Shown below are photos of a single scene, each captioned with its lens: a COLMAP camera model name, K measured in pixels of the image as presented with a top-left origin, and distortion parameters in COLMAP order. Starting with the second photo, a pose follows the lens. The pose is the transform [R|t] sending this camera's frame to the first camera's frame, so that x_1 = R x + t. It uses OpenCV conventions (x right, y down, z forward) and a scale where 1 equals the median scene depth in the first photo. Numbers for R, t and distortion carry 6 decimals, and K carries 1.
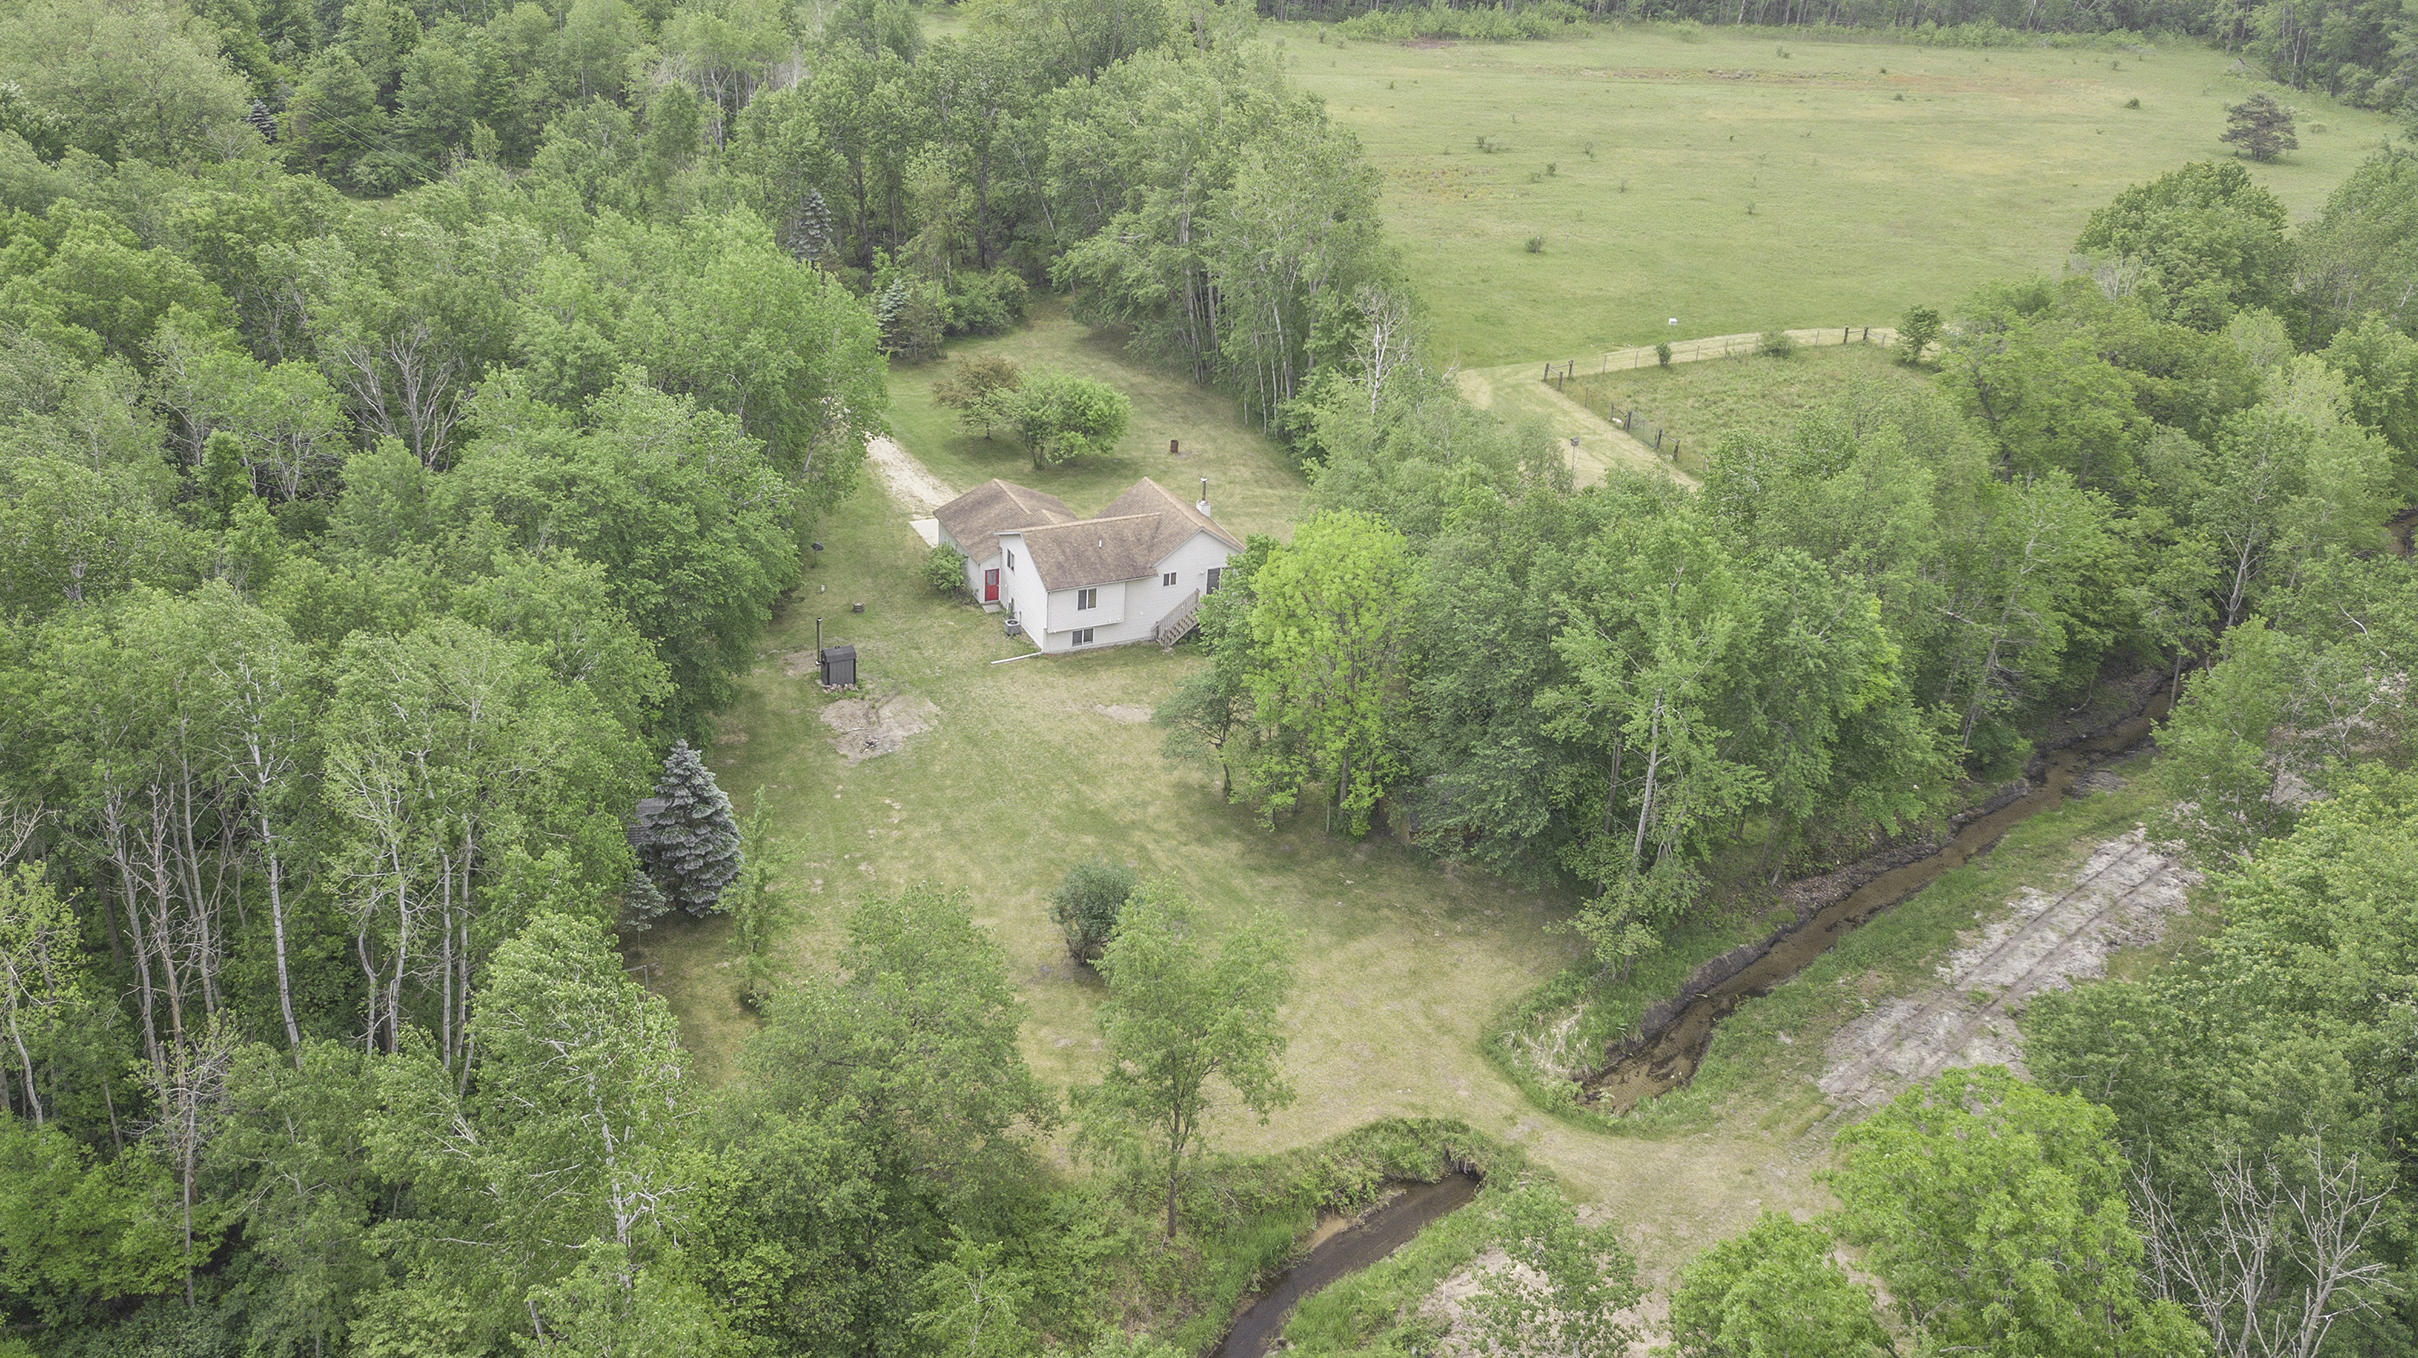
lens RADIAL K [[1860.4, 0, 1209.0], [0, 1860.4, 679.0], [0, 0, 1]] dist [0.002308, 0.000078]
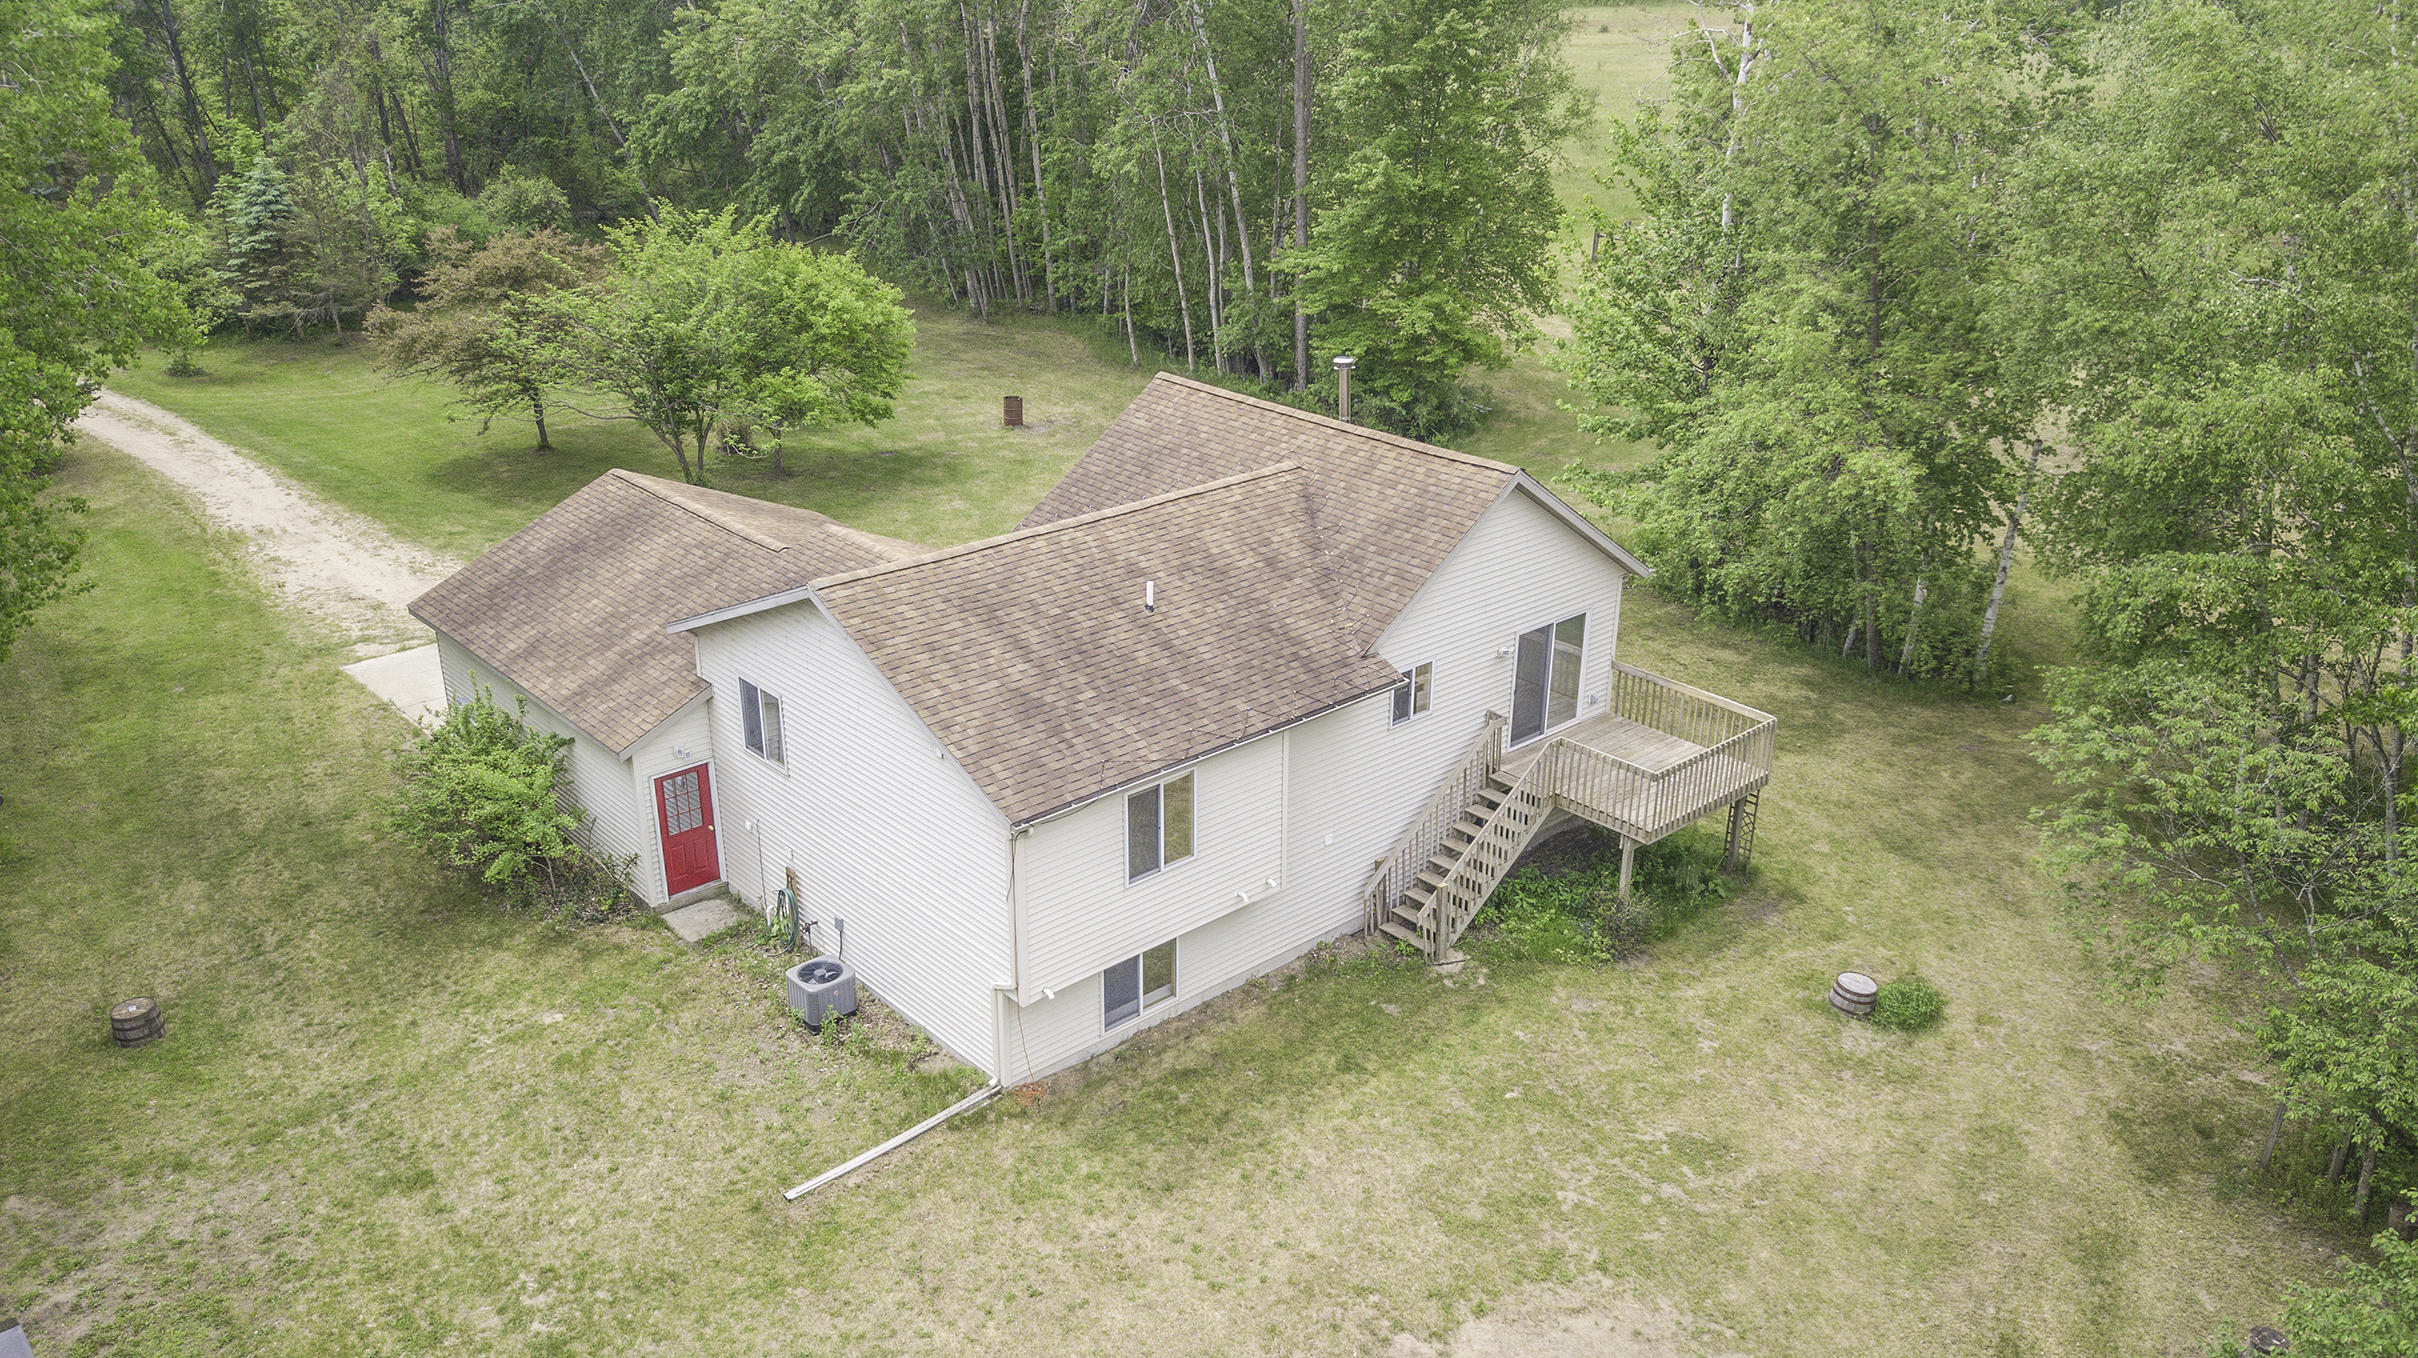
lens RADIAL K [[1860.4, 0, 1209.0], [0, 1860.4, 679.0], [0, 0, 1]] dist [0.002308, 0.000078]
pose [[0.958891, -0.153030, 0.238976, -0.108627], [0.170298, 0.983953, -0.053238, -0.046139], [-0.226995, 0.091746, 0.969565, 0.747984]]
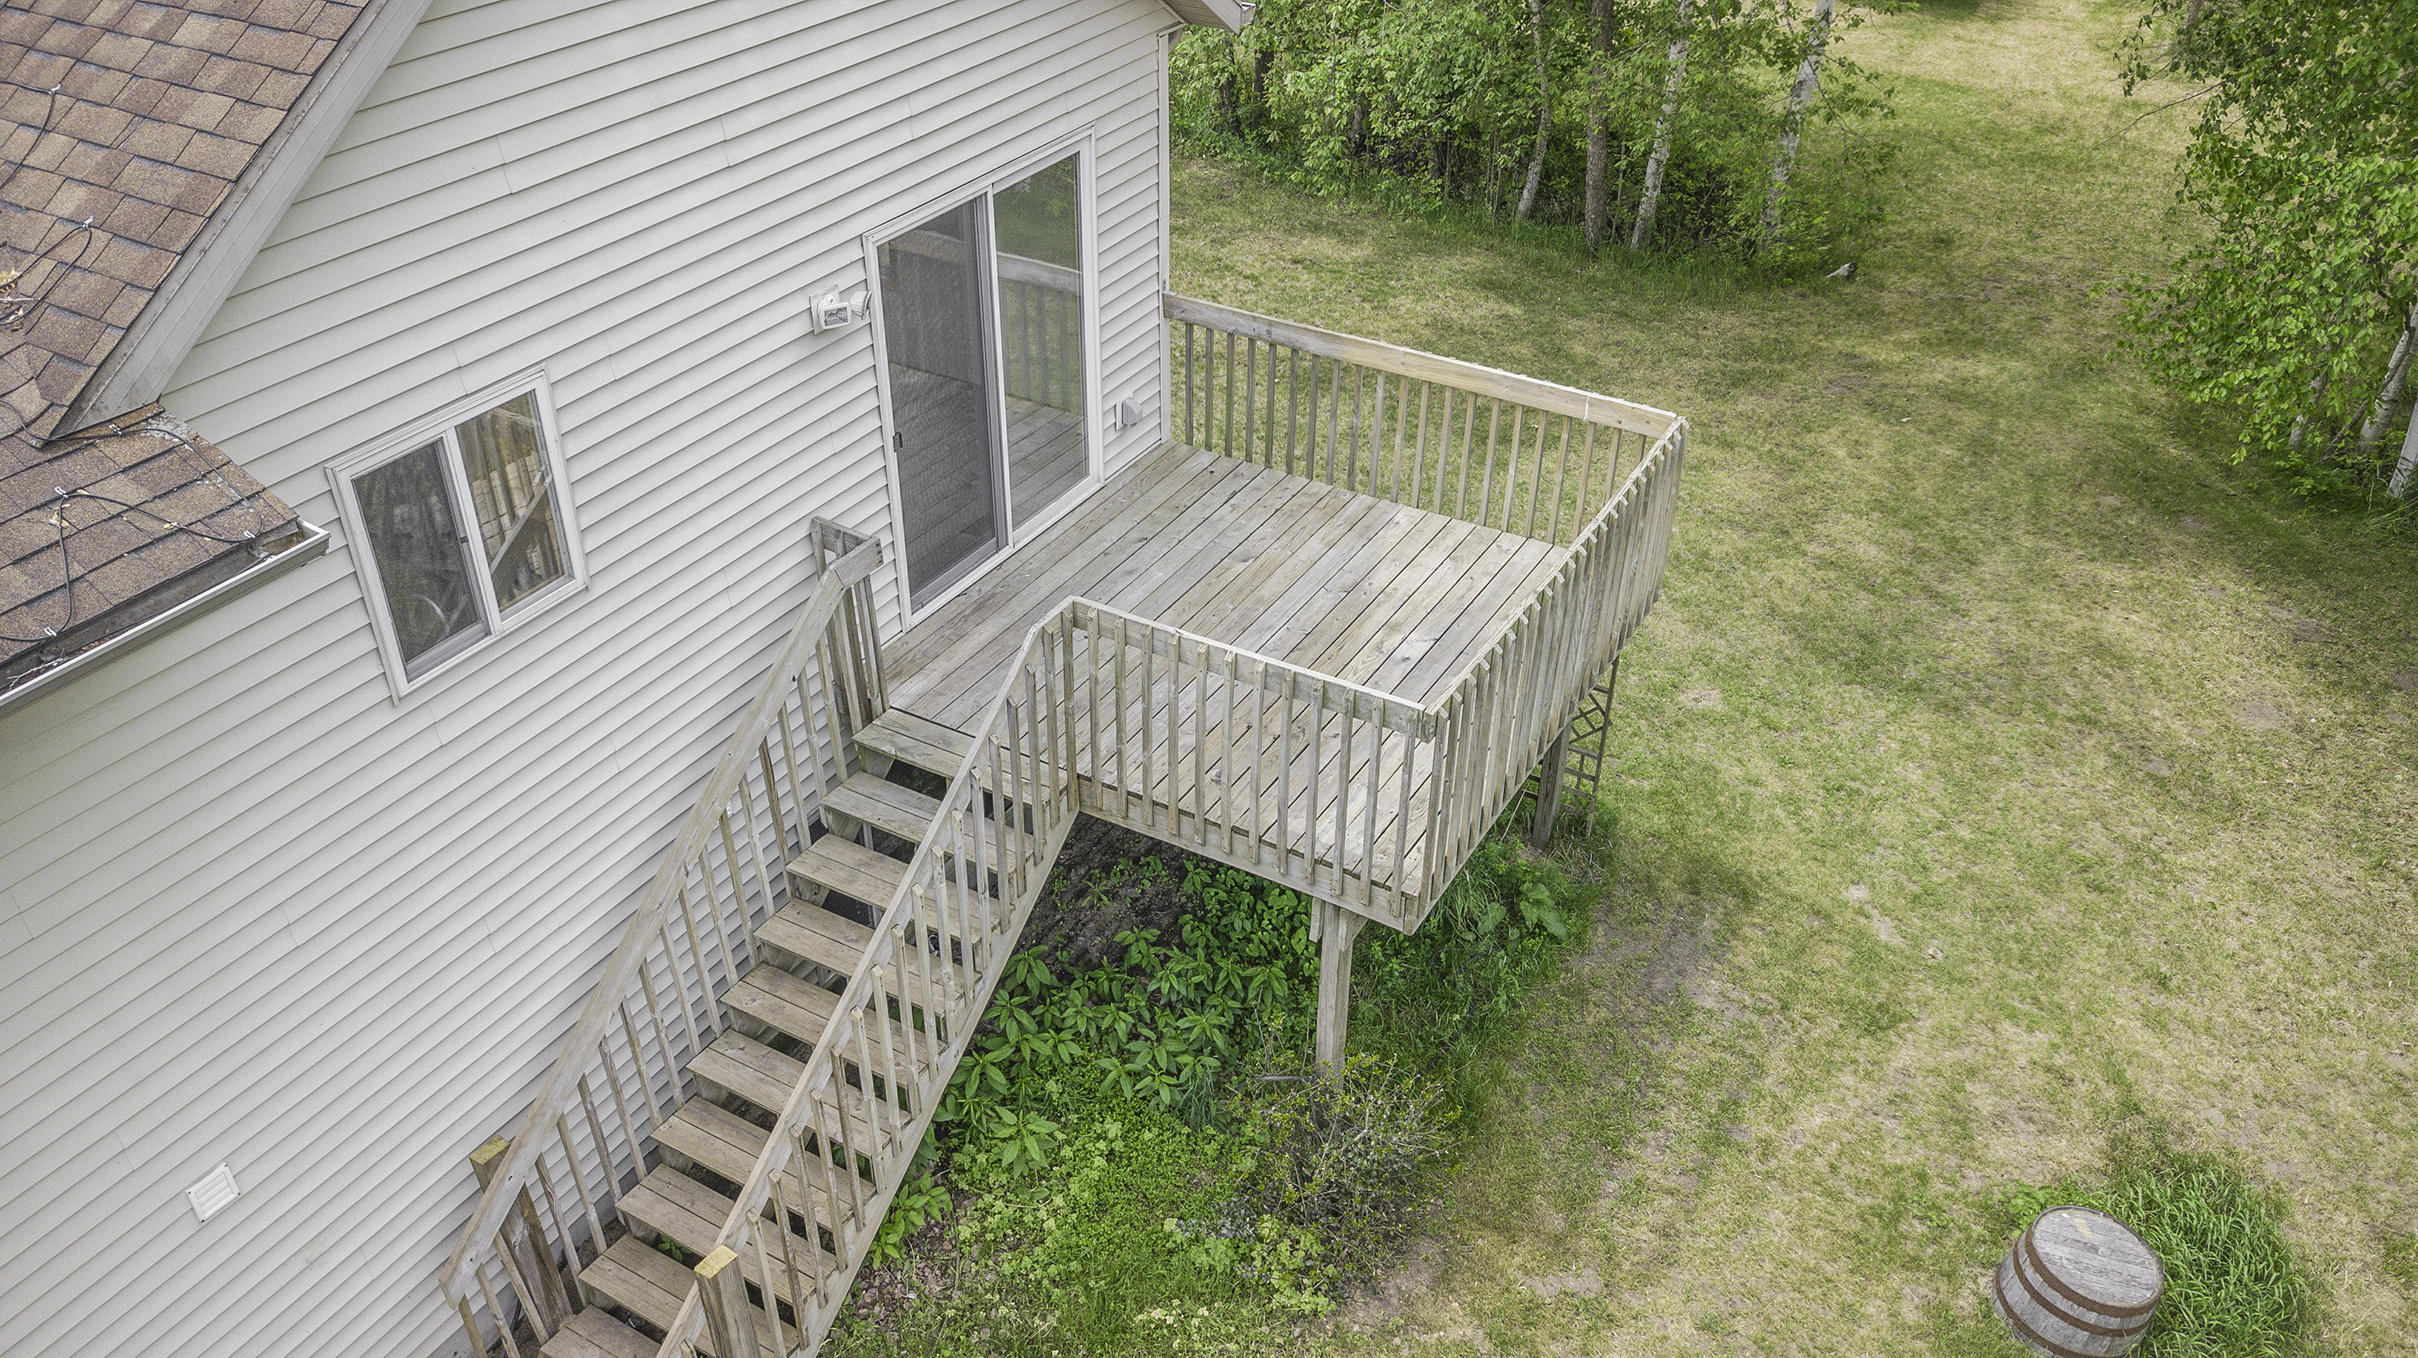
lens RADIAL K [[1810.6, 0, 1162.4], [0, 1810.6, 738.9], [0, 0, 1]] dist [0.006921, 0.002071]
pose [[0.831285, -0.366877, 0.417572, -0.029431], [0.292929, 0.927601, 0.231837, -0.054044], [-0.472396, -0.070403, 0.878570, 0.925011]]
